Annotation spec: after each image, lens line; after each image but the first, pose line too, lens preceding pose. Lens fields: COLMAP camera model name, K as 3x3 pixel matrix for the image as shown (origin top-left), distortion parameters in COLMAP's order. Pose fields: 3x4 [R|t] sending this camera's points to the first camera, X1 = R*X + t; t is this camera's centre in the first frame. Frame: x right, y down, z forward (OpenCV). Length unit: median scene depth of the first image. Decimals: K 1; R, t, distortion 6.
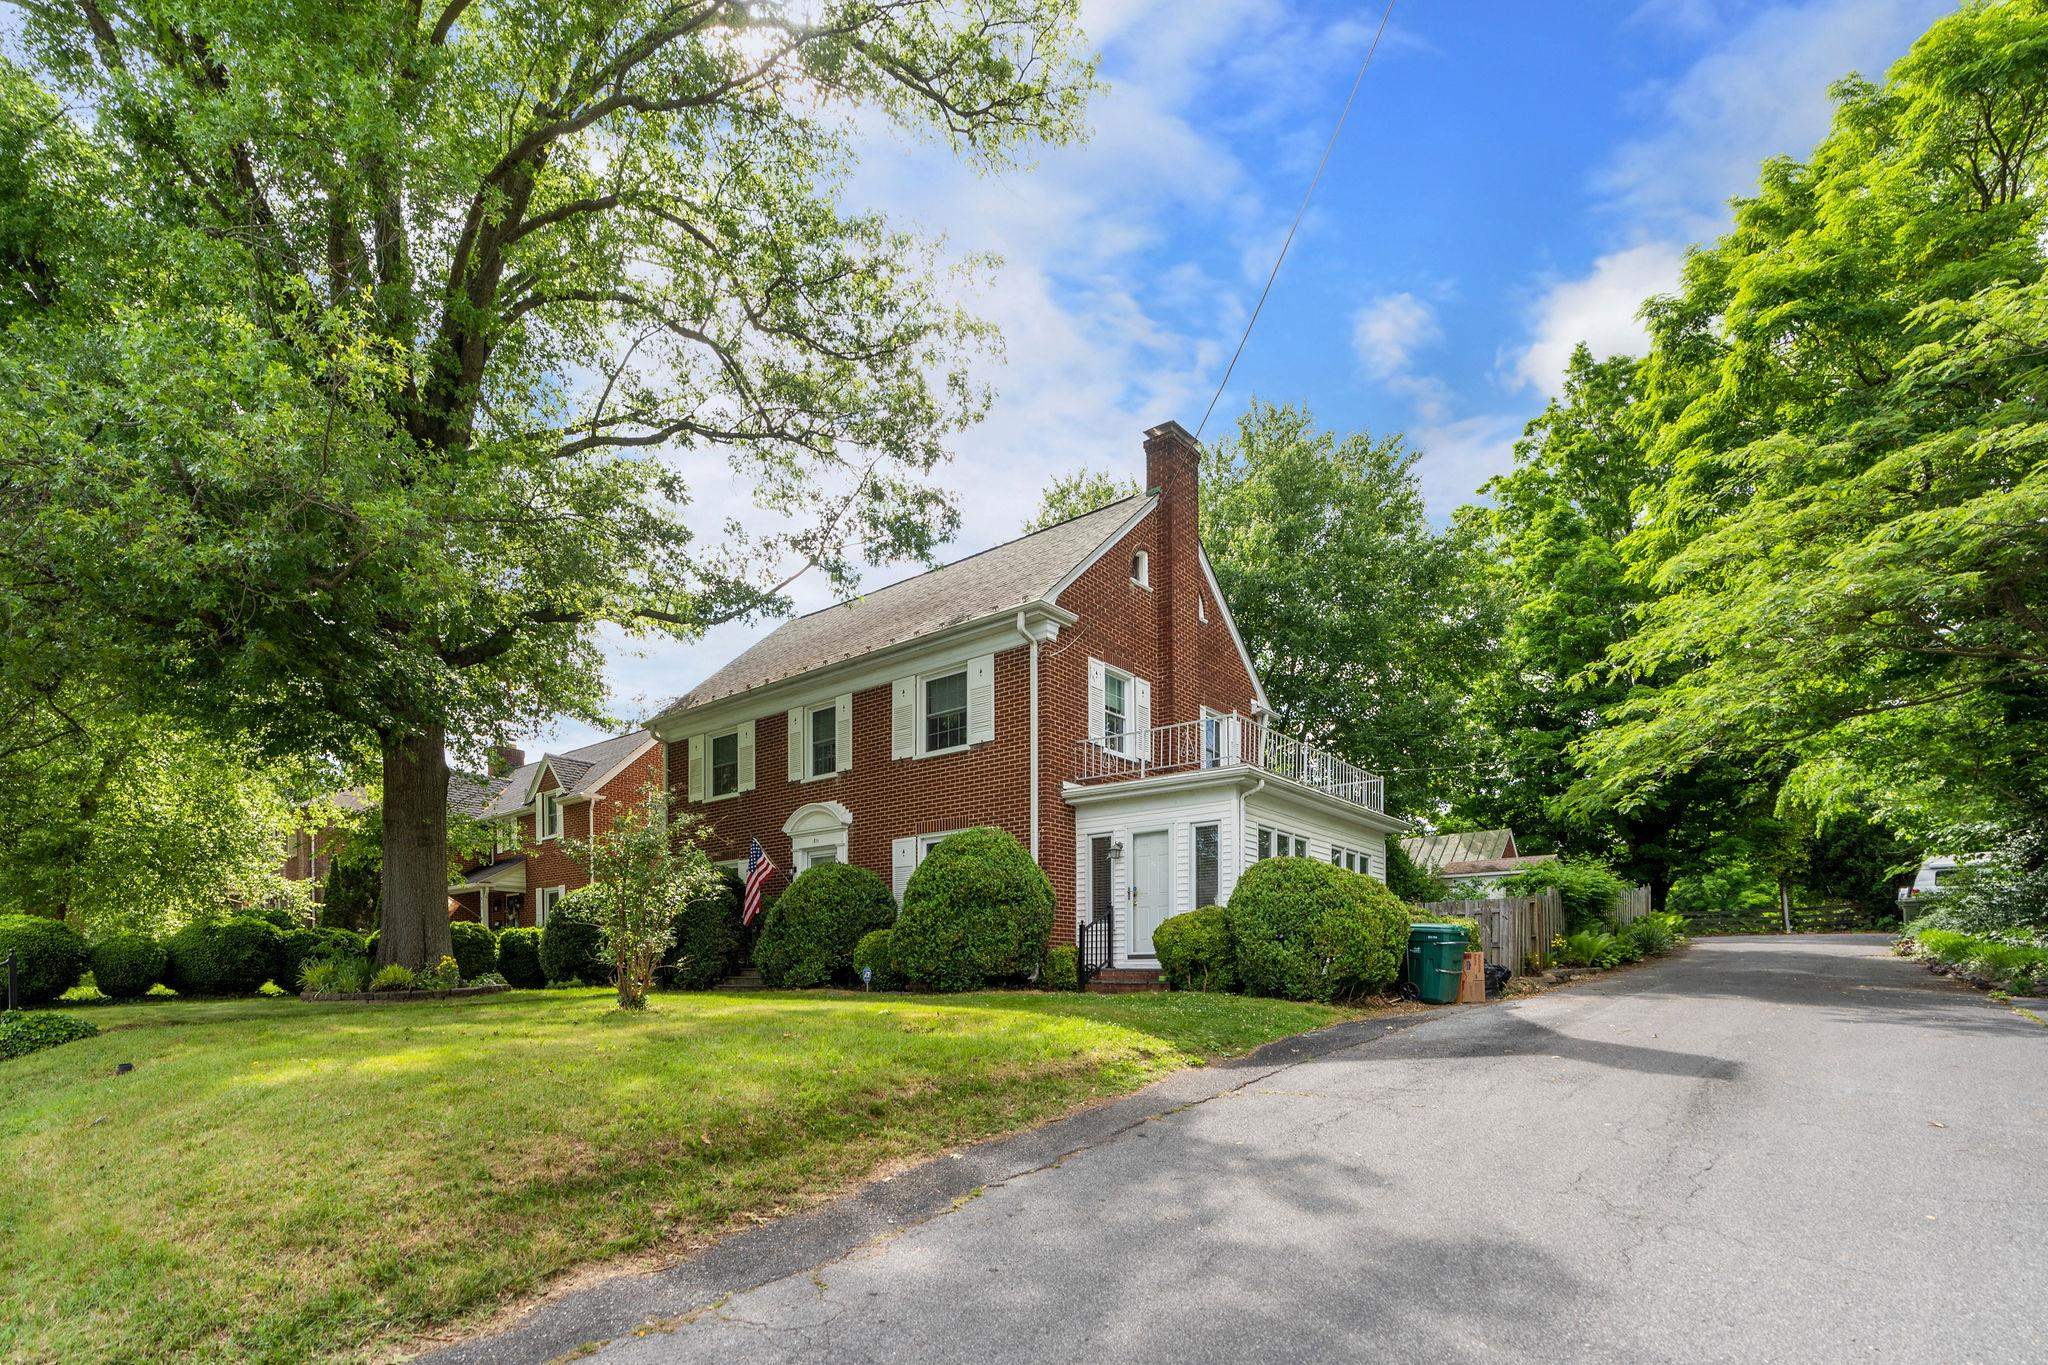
lens RADIAL K [[992.9, 0, 1024.7], [0, 992.9, 866.2], [0, 0, 1]] dist [-0.001076, -0.000084]
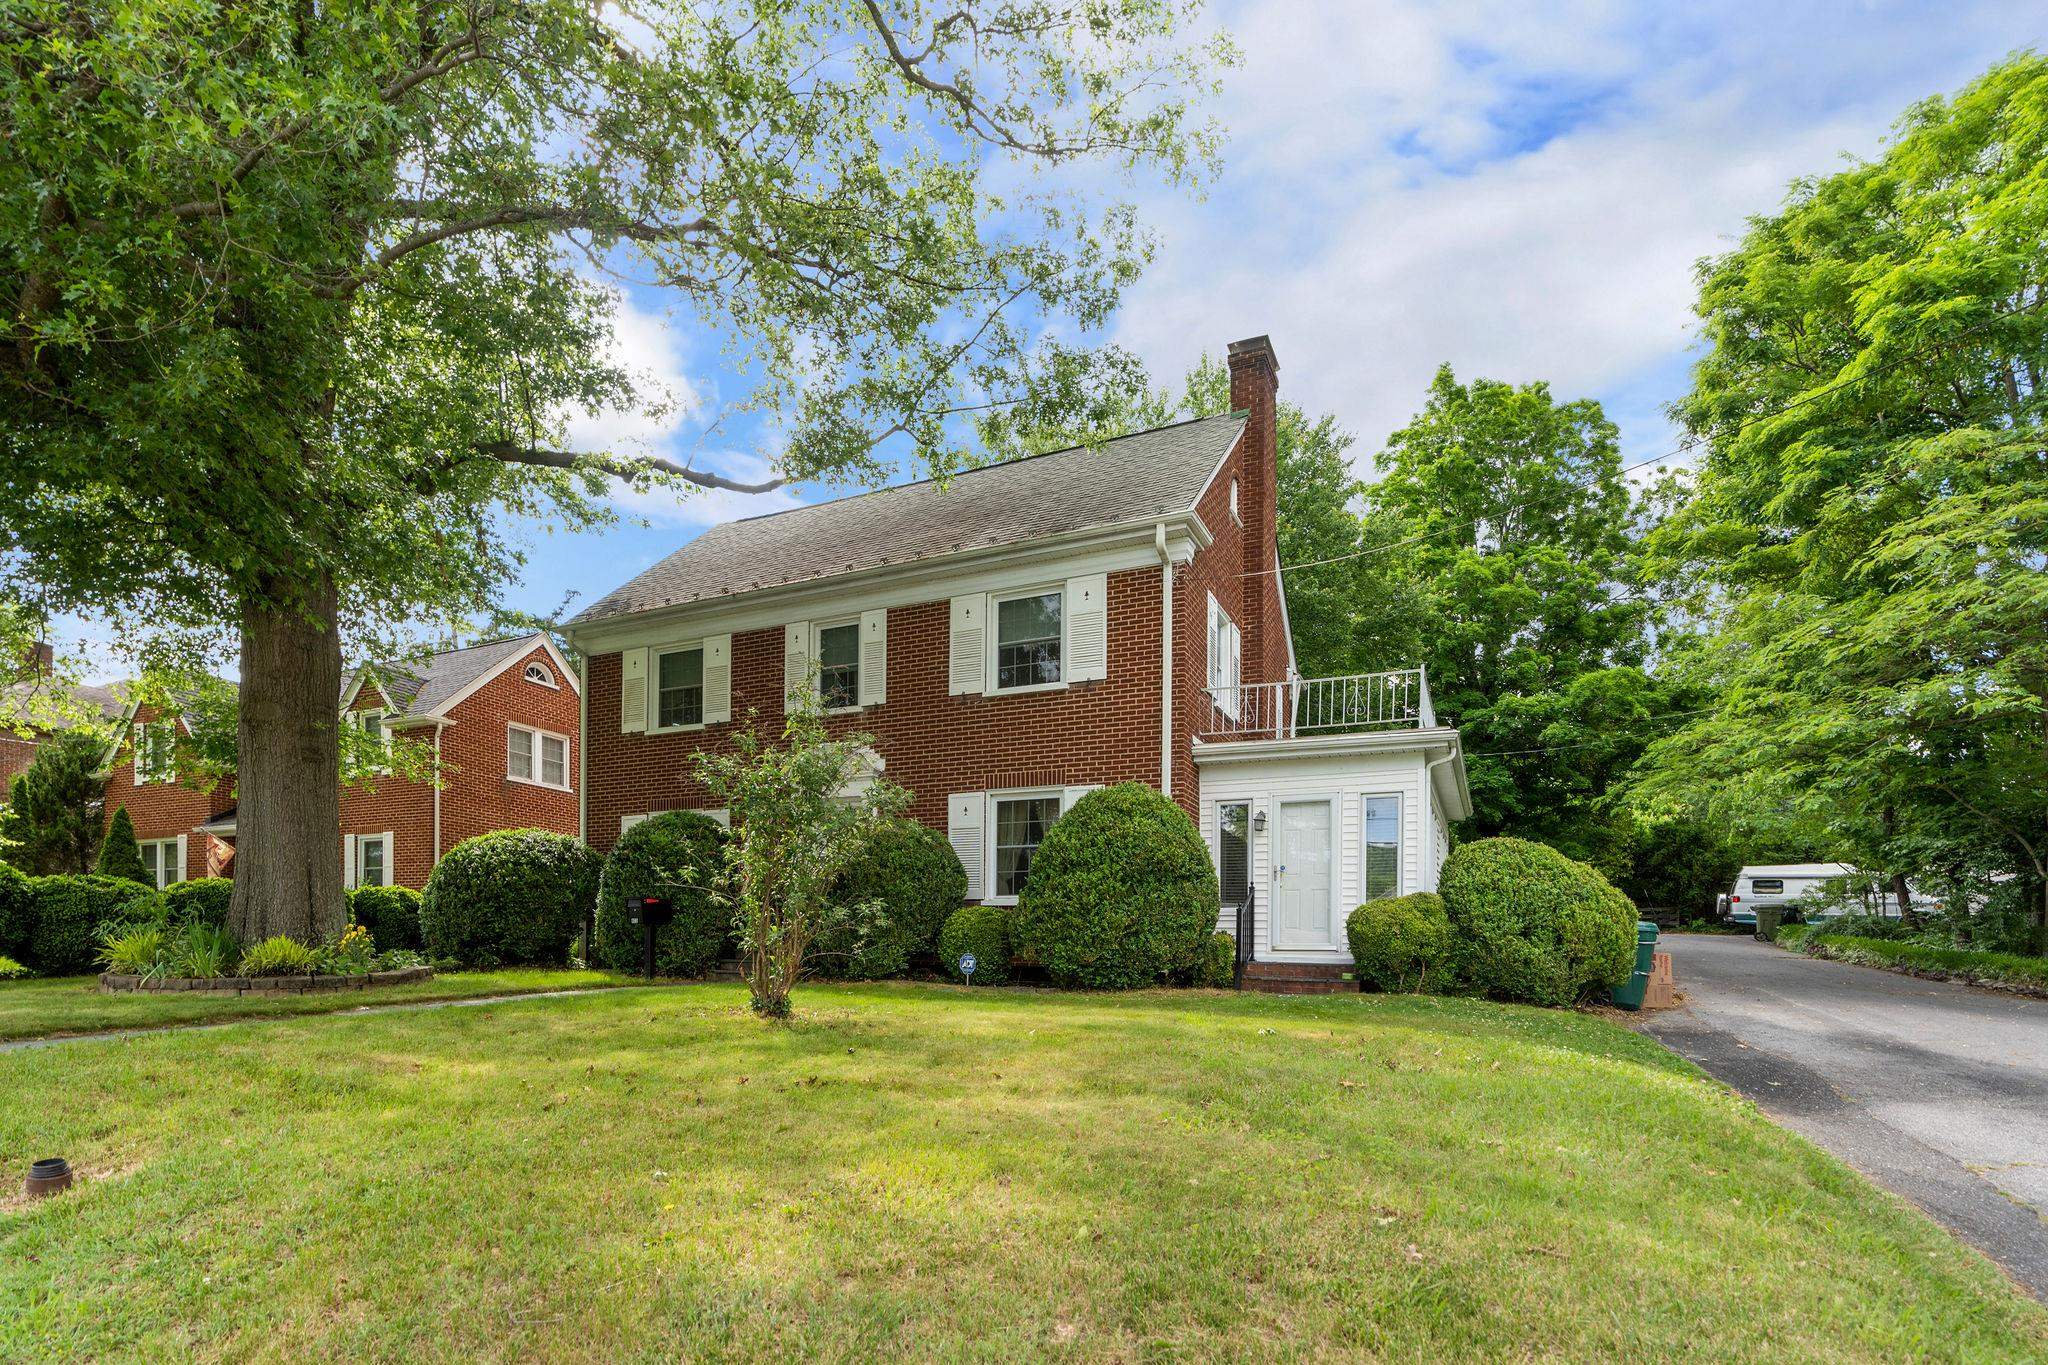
lens RADIAL K [[992.9, 0, 1024.7], [0, 992.9, 866.2], [0, 0, 1]] dist [-0.001076, -0.000084]
pose [[0.970492, 0.041601, 0.237517, -0.267362], [-0.046845, 0.998766, 0.016476, 0.015677], [-0.236539, -0.027117, 0.971244, 0.206073]]
